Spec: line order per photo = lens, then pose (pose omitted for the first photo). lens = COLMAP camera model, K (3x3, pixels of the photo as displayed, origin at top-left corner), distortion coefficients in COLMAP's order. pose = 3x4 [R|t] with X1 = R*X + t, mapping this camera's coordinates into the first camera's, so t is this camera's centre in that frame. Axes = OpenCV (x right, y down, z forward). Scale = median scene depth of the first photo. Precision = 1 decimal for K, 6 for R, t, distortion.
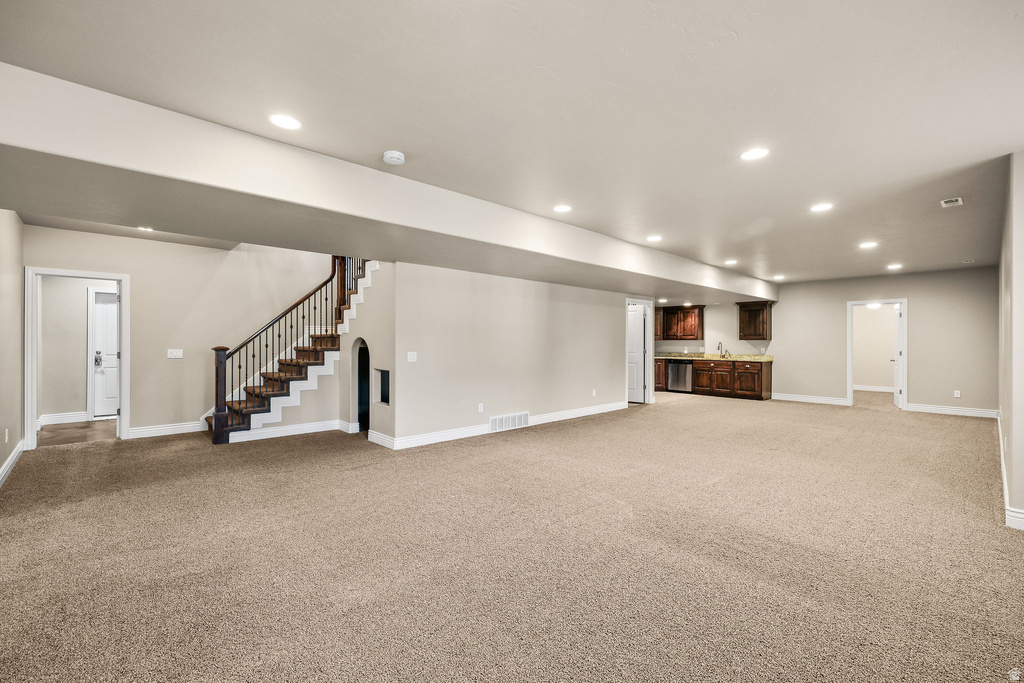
lens RADIAL K [[448.2, 0, 512.0], [0, 448.2, 341.5], [0, 0, 1]] dist [0.000304, -0.000004]
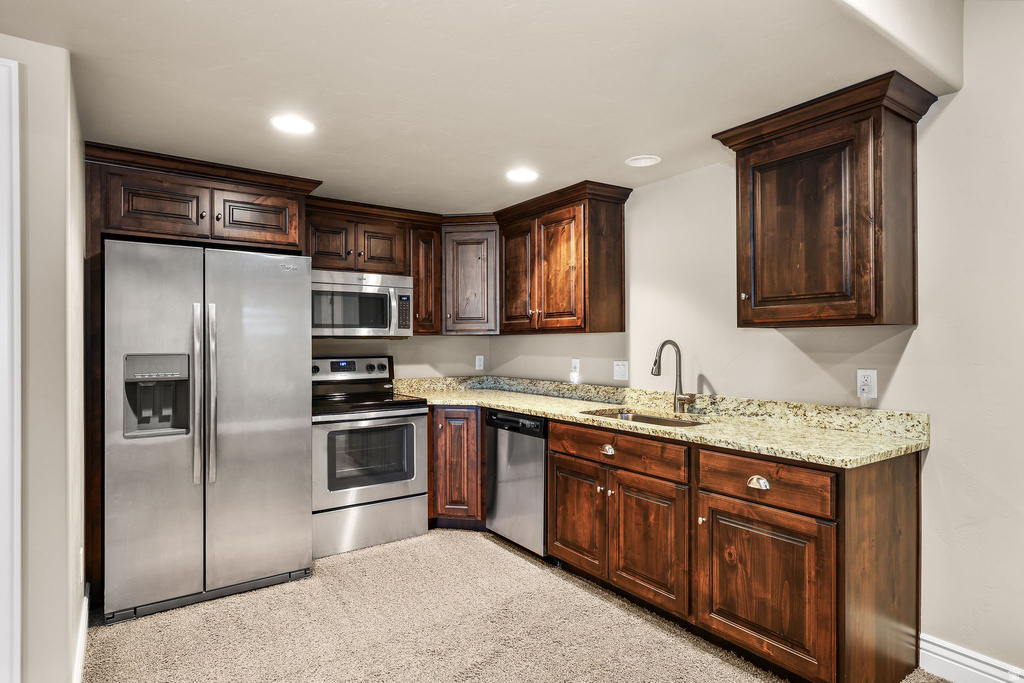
lens RADIAL K [[560.3, 0, 512.0], [0, 560.3, 341.5], [0, 0, 1]] dist [-0.000422, 0.000171]
pose [[0.990260, -0.008602, -0.138964, 0.444584], [0.008536, 0.999963, -0.001070, 0.001914], [0.138968, -0.000126, 0.990297, 0.748408]]
